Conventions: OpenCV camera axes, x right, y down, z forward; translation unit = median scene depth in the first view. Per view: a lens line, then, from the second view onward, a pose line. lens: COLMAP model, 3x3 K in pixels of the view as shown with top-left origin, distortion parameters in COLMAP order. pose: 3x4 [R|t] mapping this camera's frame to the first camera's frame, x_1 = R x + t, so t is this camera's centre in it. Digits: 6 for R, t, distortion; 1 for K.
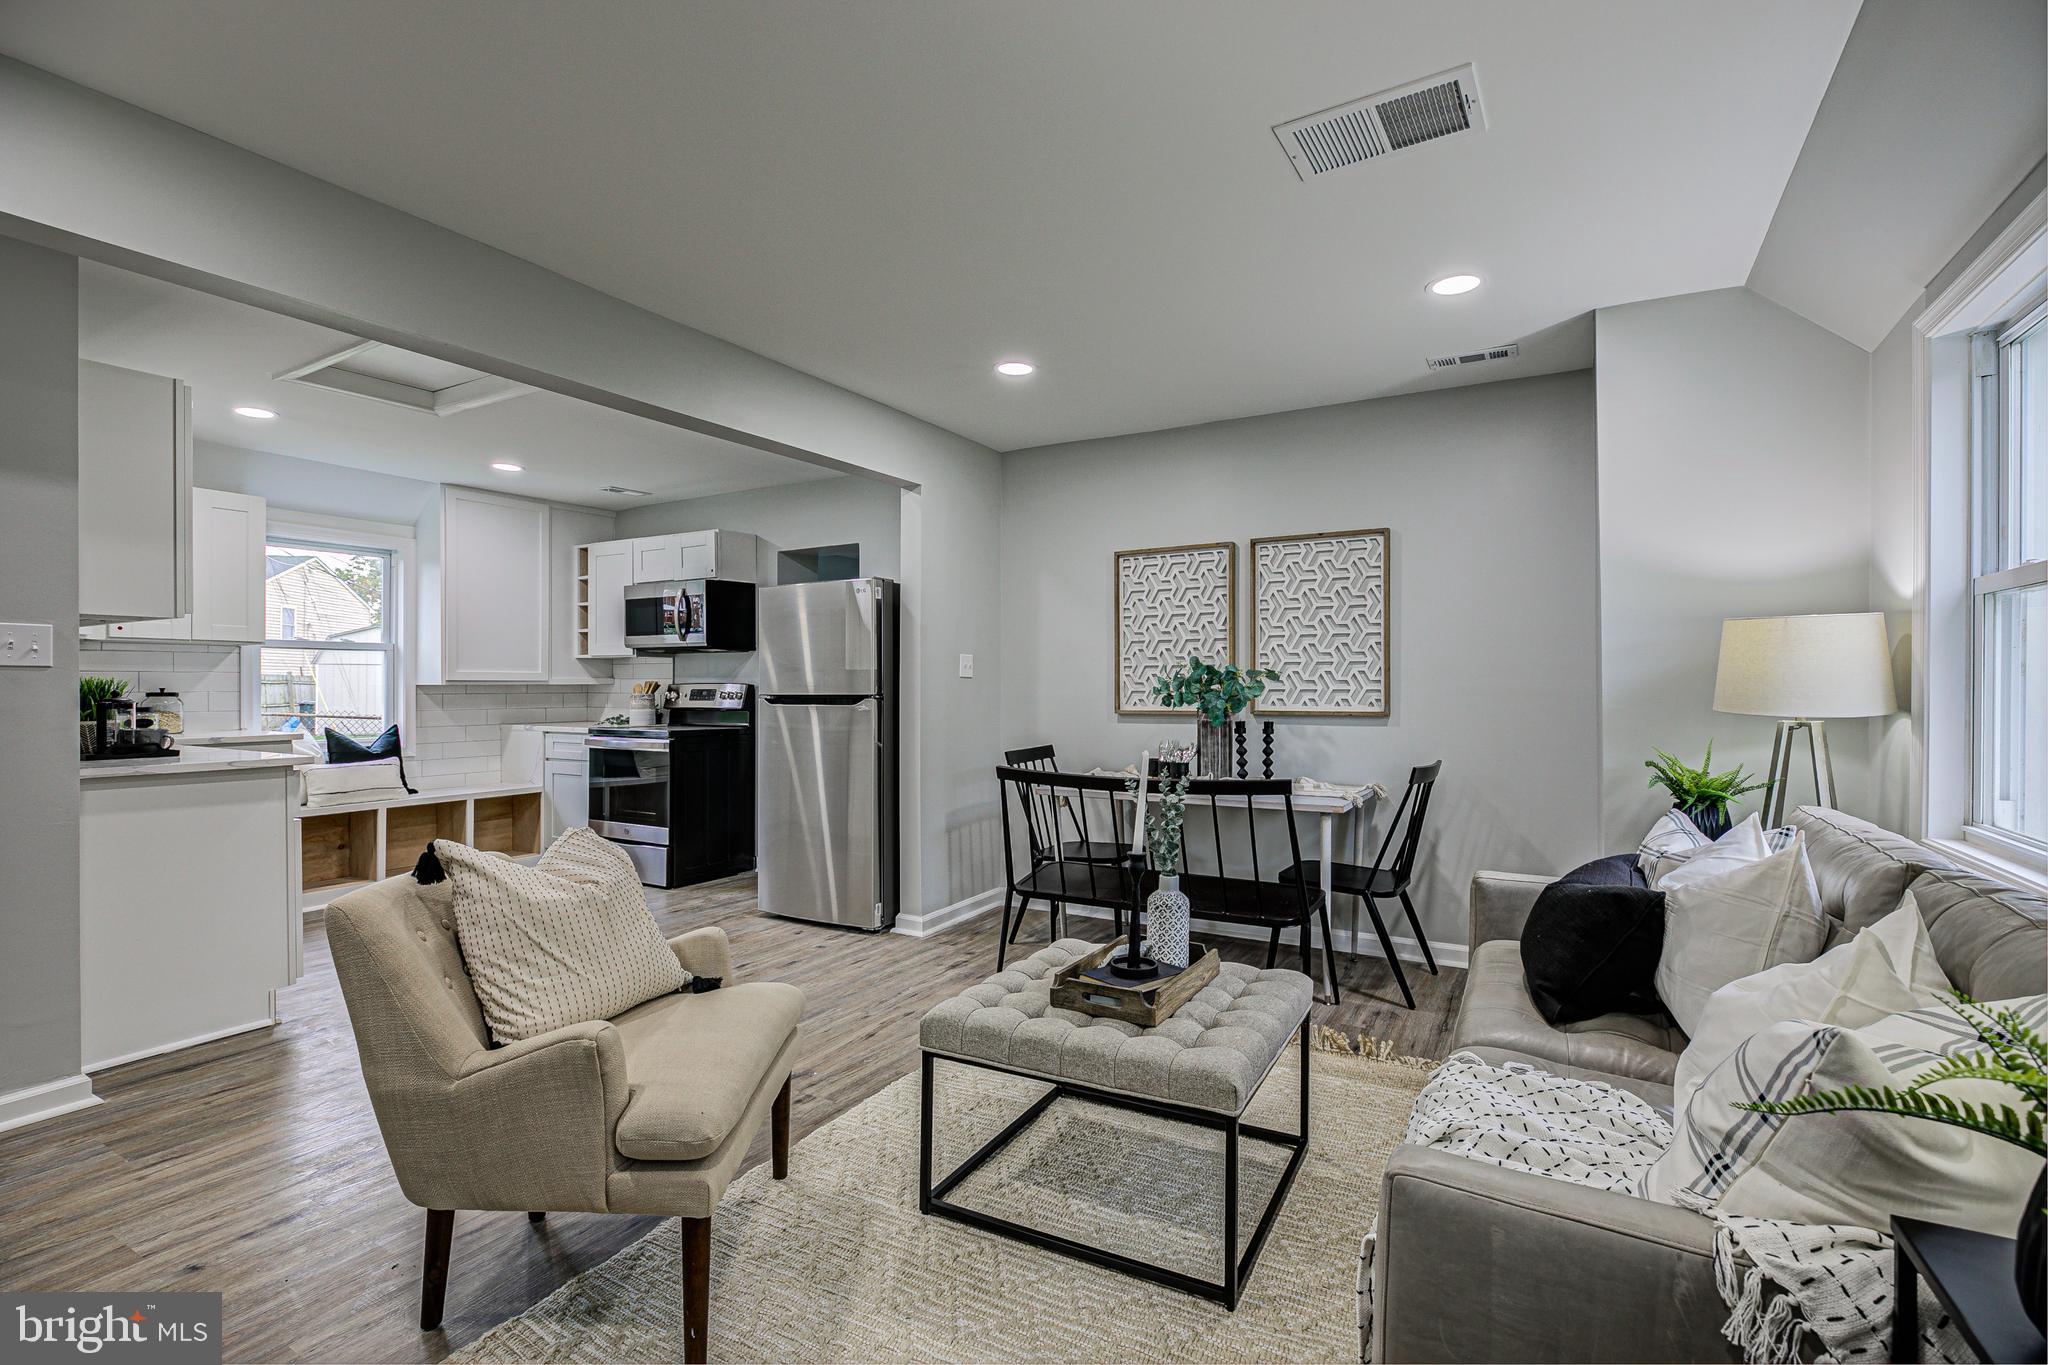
lens RADIAL K [[934.3, 0, 1032.9], [0, 934.3, 682.7], [0, 0, 1]] dist [-0.009047, 0.001087]
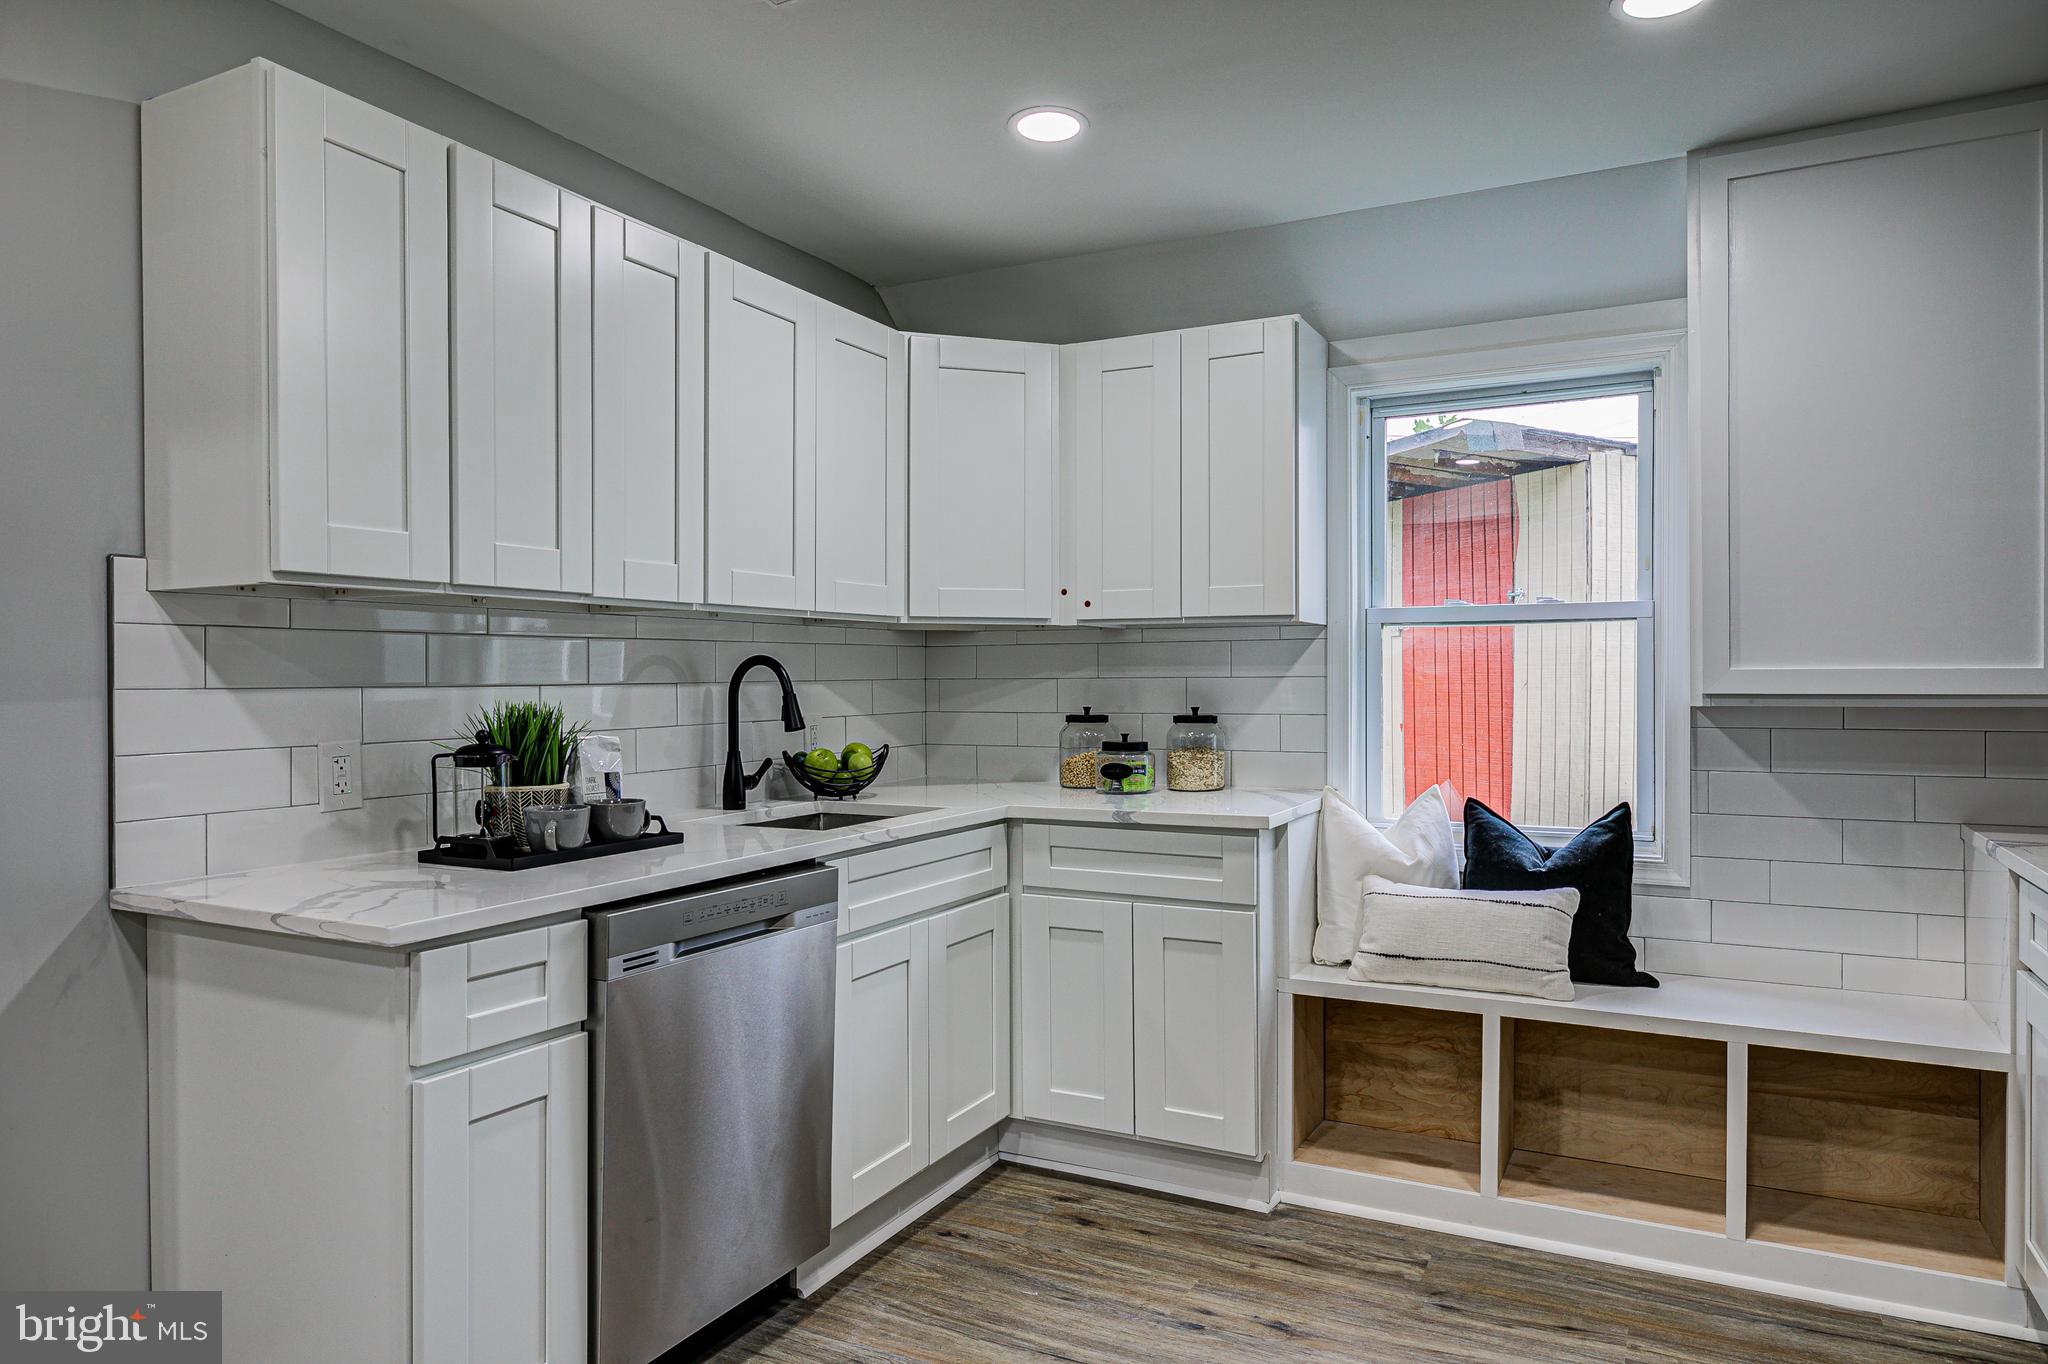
lens RADIAL K [[1281.2, 0, 1037.3], [0, 1281.2, 684.8], [0, 0, 1]] dist [-0.008713, 0.002038]
pose [[0.042640, 0.006863, -0.999067, -0.192766], [0.006936, 0.999950, 0.007165, -0.015186], [0.999066, -0.007235, 0.042591, 0.949099]]
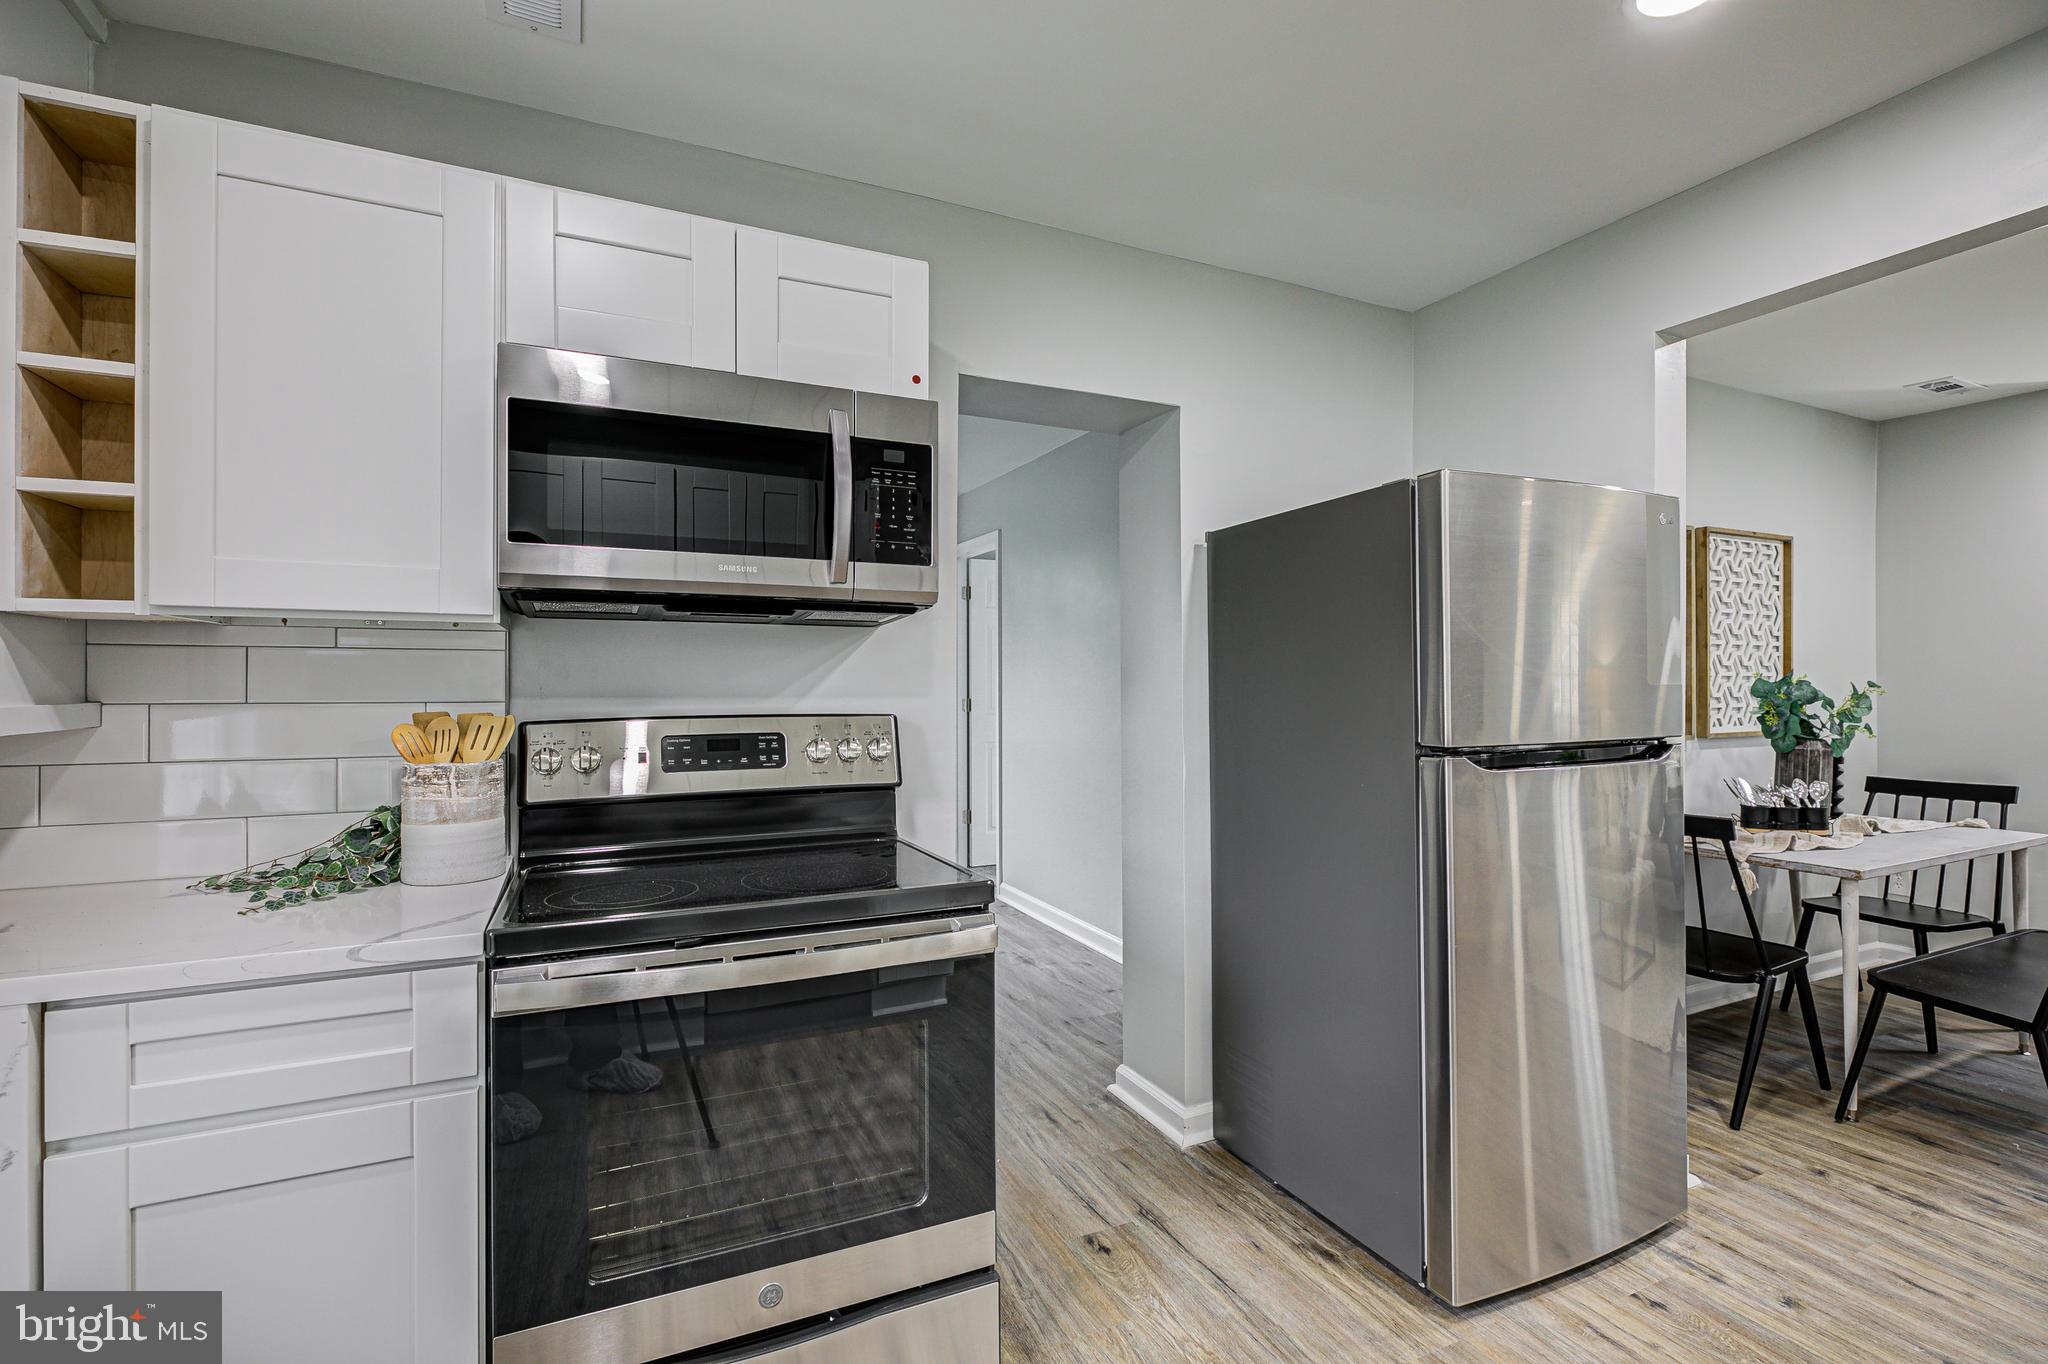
lens RADIAL K [[934.3, 0, 1046.4], [0, 934.3, 683.5], [0, 0, 1]] dist [-0.009047, 0.001087]
pose [[0.570385, 0.001175, 0.821377, -0.787536], [0.000646, 0.999998, -0.001878, -0.014521], [-0.821378, 0.001602, 0.570383, 1.024444]]
